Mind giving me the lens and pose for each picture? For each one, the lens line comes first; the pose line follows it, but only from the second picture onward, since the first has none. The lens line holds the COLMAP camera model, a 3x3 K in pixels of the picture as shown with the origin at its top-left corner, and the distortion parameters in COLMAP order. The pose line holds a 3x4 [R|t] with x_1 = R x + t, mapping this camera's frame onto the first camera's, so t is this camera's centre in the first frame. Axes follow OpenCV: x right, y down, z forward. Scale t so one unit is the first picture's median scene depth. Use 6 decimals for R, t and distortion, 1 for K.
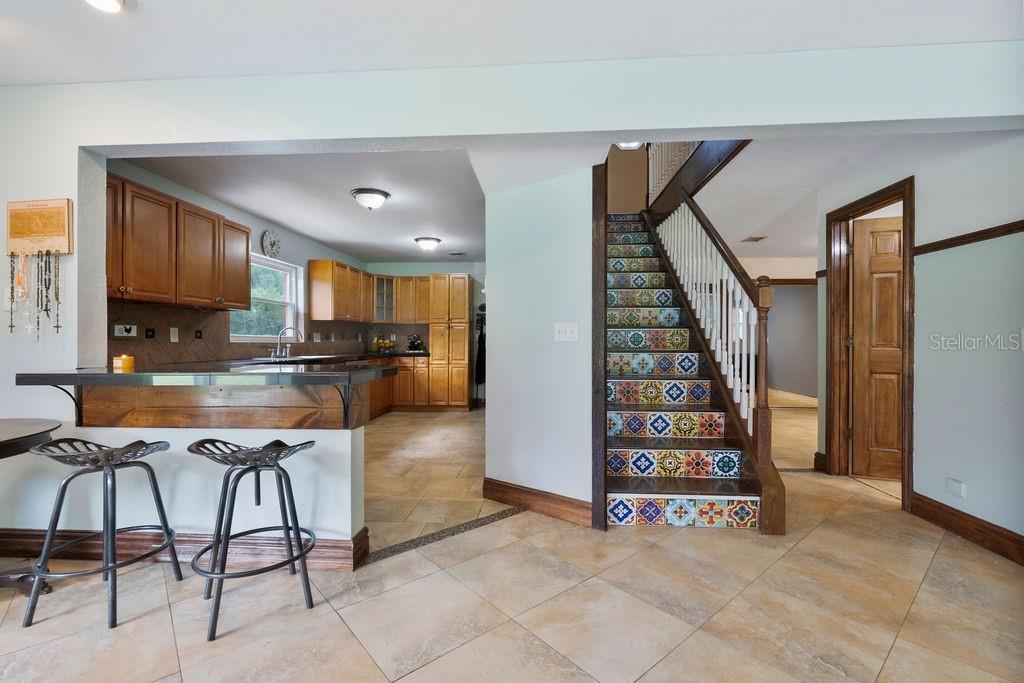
lens RADIAL K [[455.4, 0, 516.0], [0, 455.4, 338.4], [0, 0, 1]] dist [-0.001129, -0.000253]
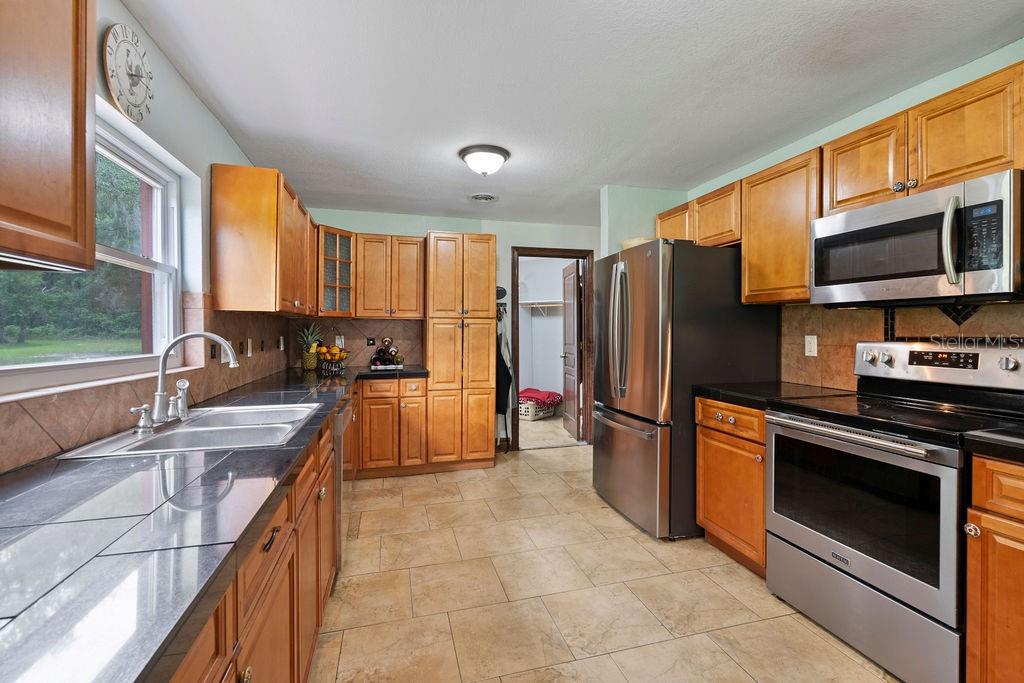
lens RADIAL K [[455.7, 0, 513.4], [0, 455.7, 330.8], [0, 0, 1]] dist [-0.000703, 0.000021]
pose [[0.943883, -0.001047, 0.330278, -0.527942], [-0.000192, 0.999993, 0.003716, -0.037769], [-0.330279, -0.003571, 0.943876, 0.825550]]
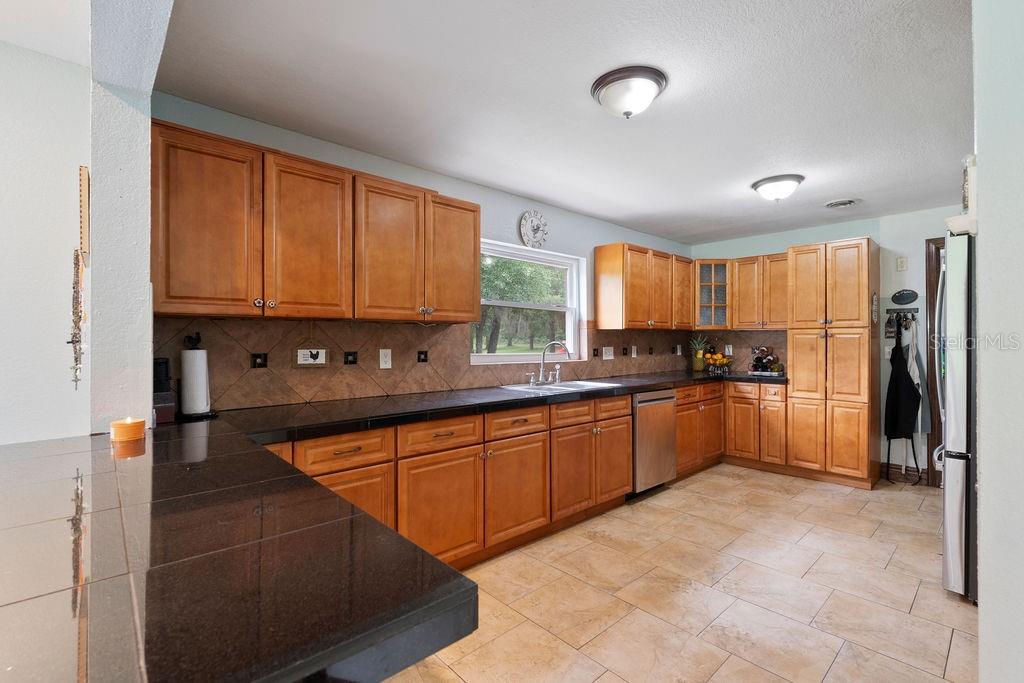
lens RADIAL K [[455.4, 0, 516.0], [0, 455.4, 338.4], [0, 0, 1]] dist [-0.001129, -0.000253]
pose [[0.726049, -0.003718, -0.687633, -0.070047], [0.002985, 0.999993, -0.002255, -0.039615], [0.687637, -0.000415, 0.726055, 0.602952]]
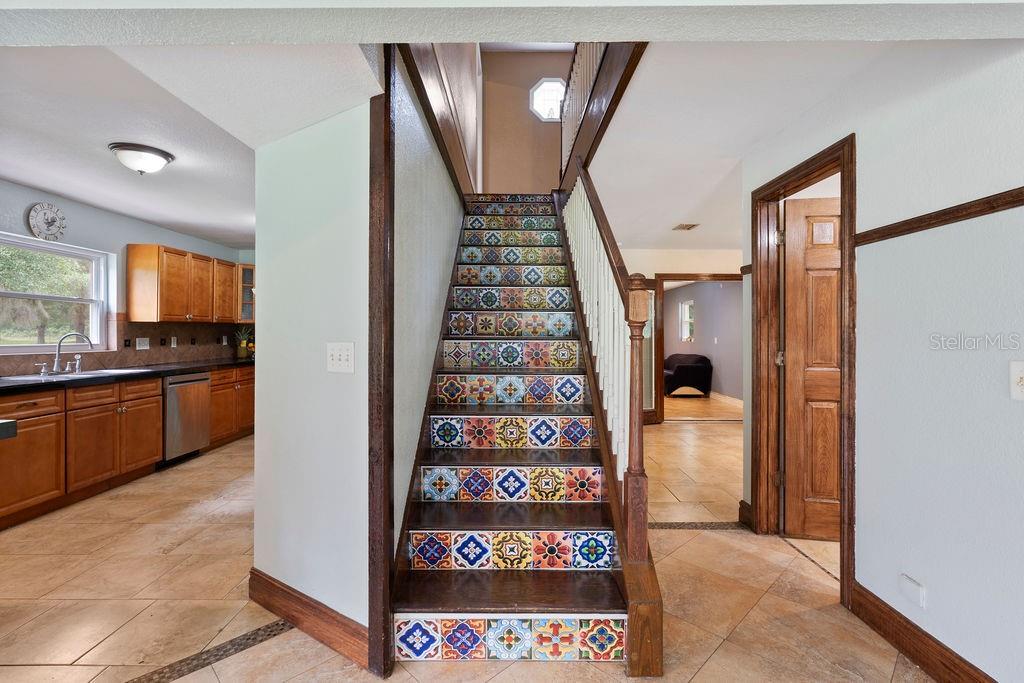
lens RADIAL K [[469.3, 0, 512.6], [0, 469.3, 328.4], [0, 0, 1]] dist [-0.002488, 0.000309]
pose [[0.997859, 0.001915, 0.065378, 0.238525], [-0.001550, 0.999983, -0.005636, -0.040025], [-0.065388, 0.005522, 0.997845, 0.248374]]
